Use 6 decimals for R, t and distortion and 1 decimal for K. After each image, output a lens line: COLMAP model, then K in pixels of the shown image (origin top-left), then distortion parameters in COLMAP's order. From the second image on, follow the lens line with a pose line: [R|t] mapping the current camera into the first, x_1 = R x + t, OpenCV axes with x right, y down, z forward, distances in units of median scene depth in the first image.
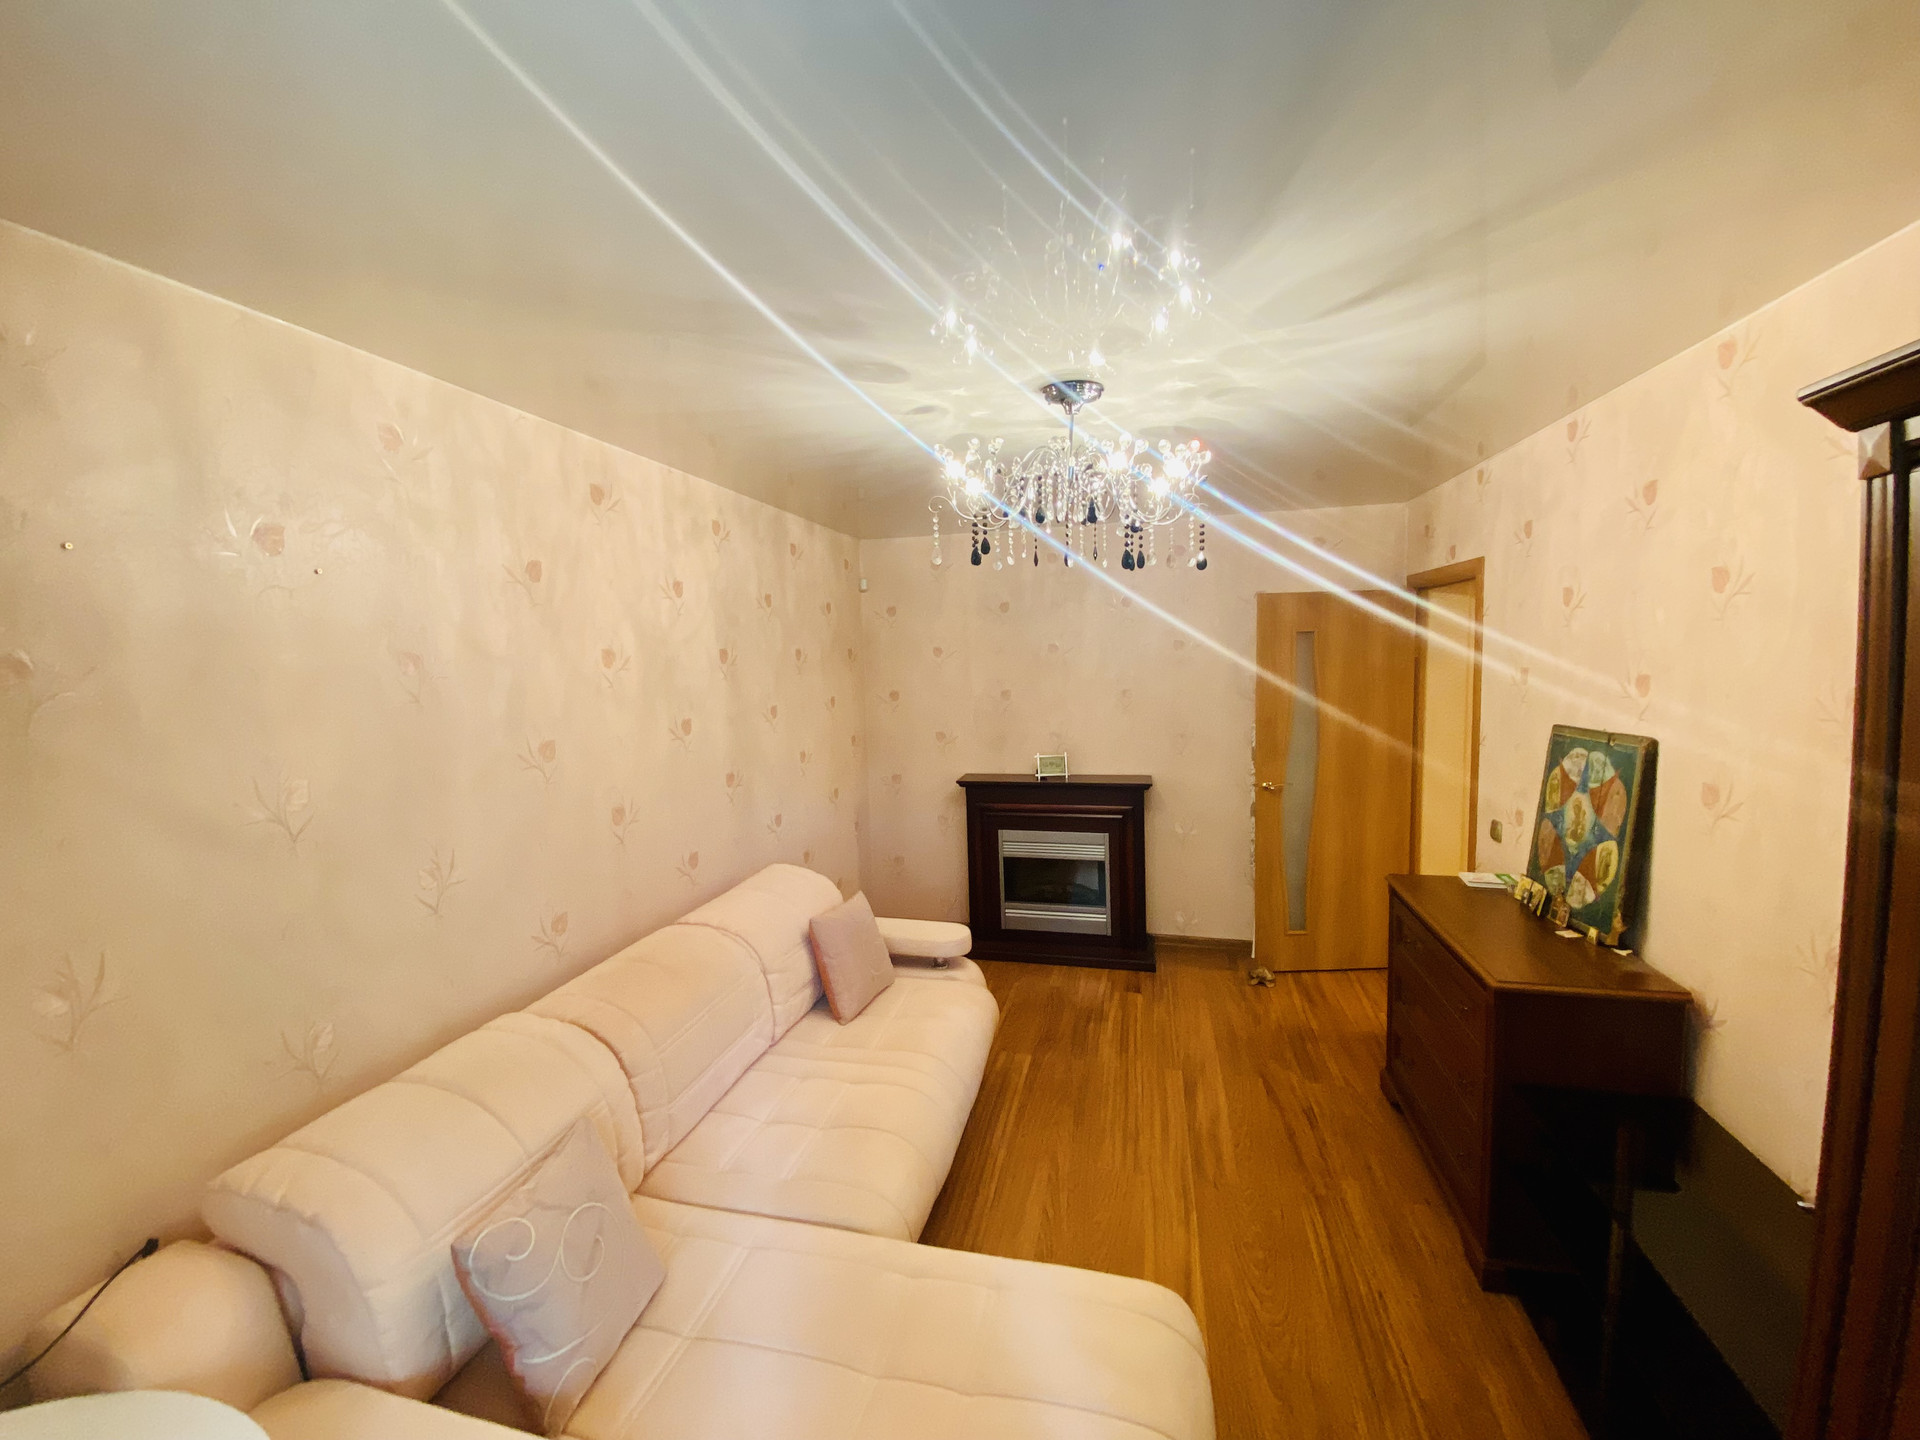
lens RADIAL K [[764.8, 0, 951.5], [0, 764.8, 719.5], [0, 0, 1]] dist [0.005677, -0.008207]
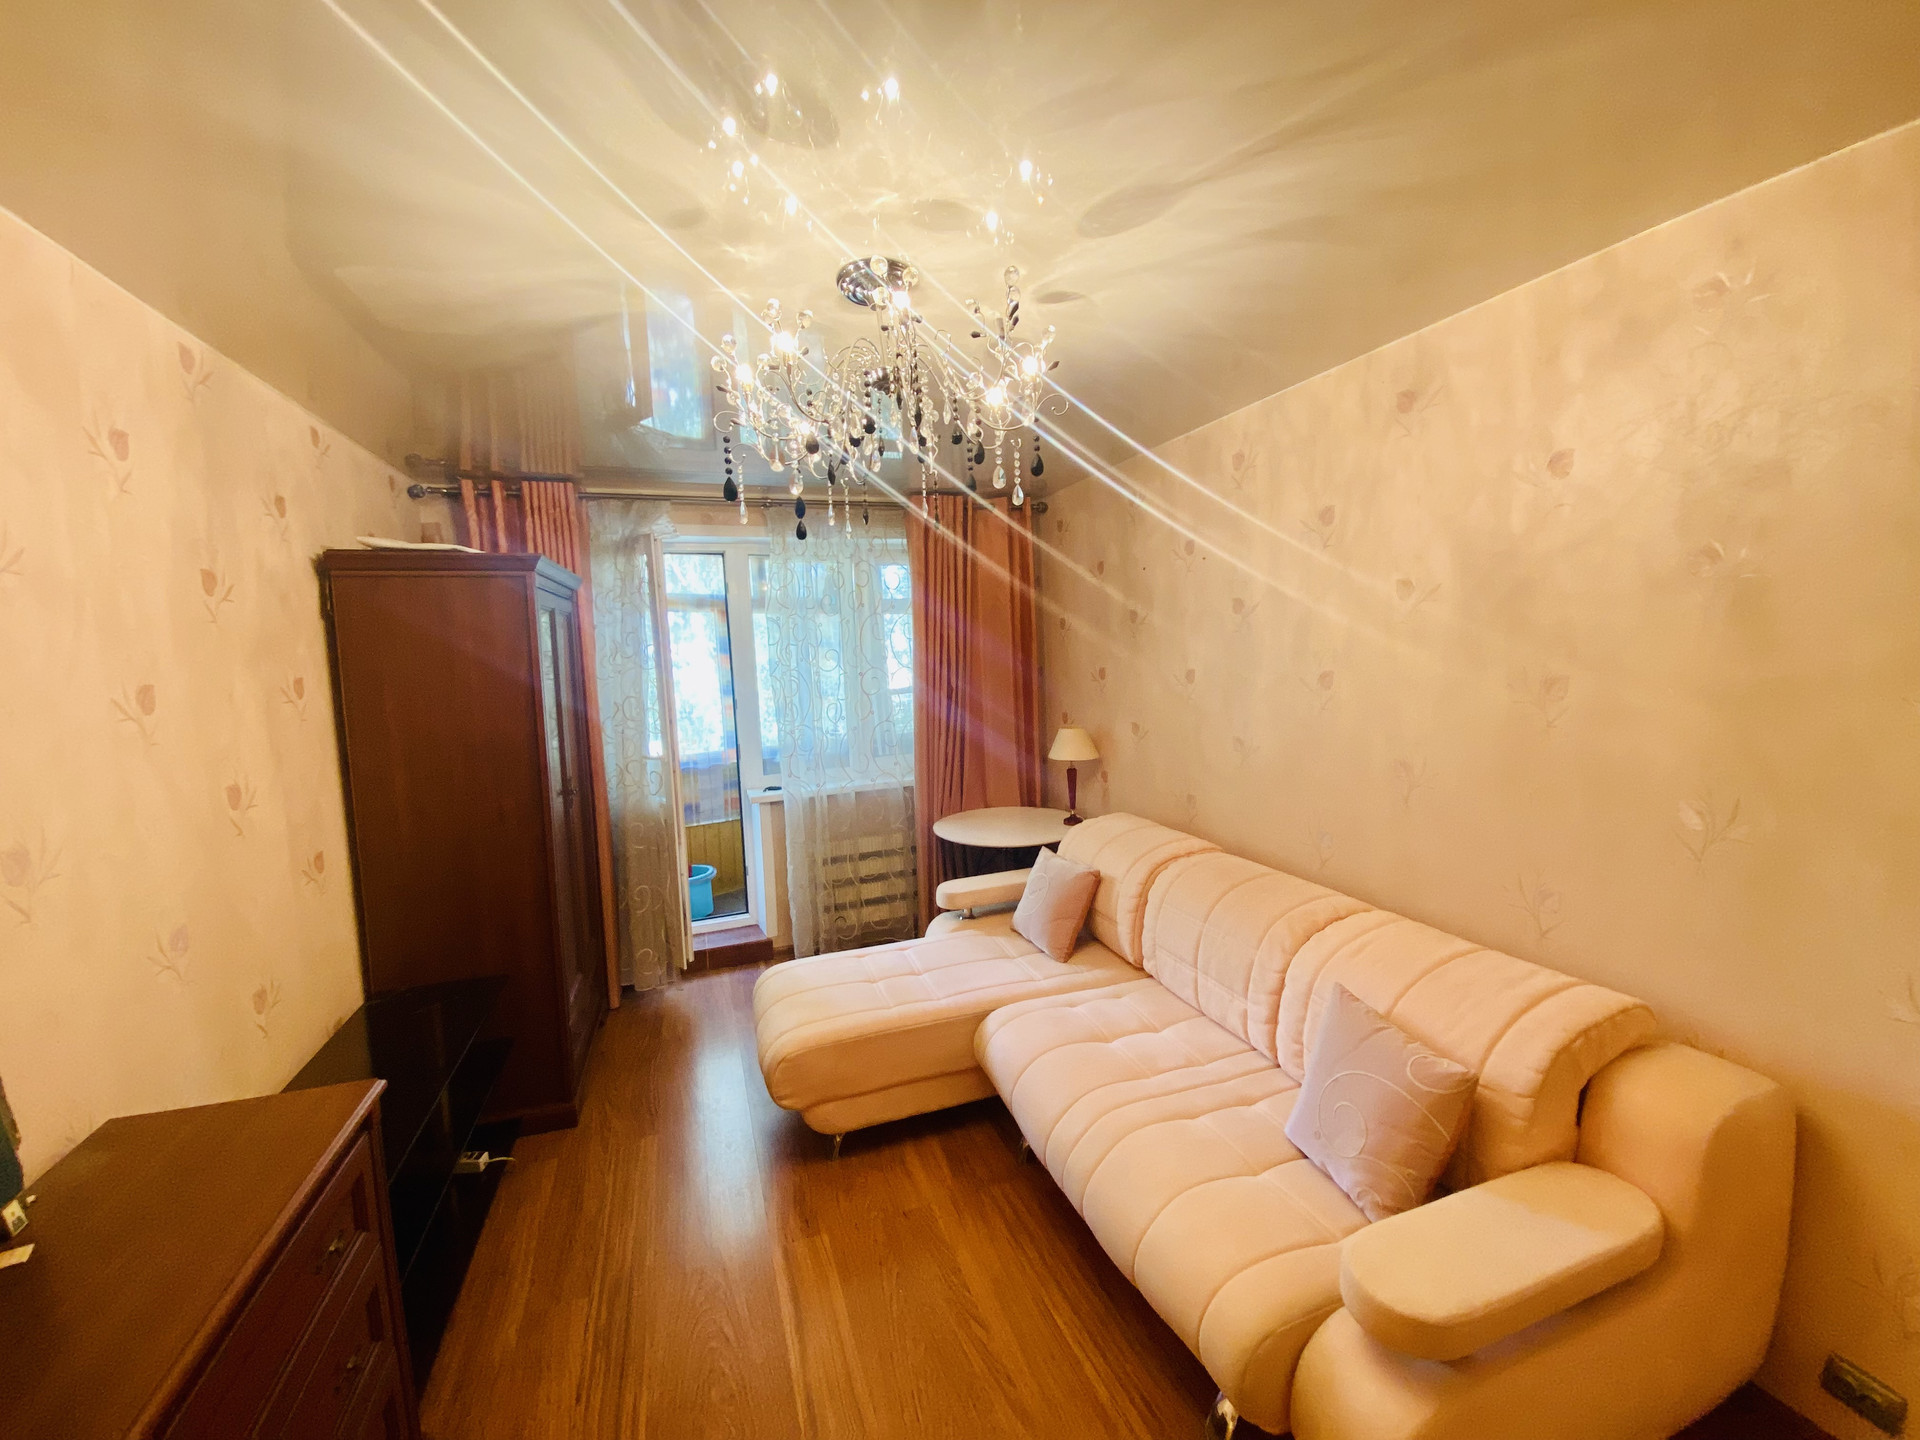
lens RADIAL K [[764.8, 0, 953.3], [0, 764.8, 724.7], [0, 0, 1]] dist [0.005677, -0.008207]
pose [[-0.831344, 0.111452, -0.544469, 0.494902], [0.012710, 0.983242, 0.181861, -0.096995], [0.555614, 0.144269, -0.818829, 1.508554]]
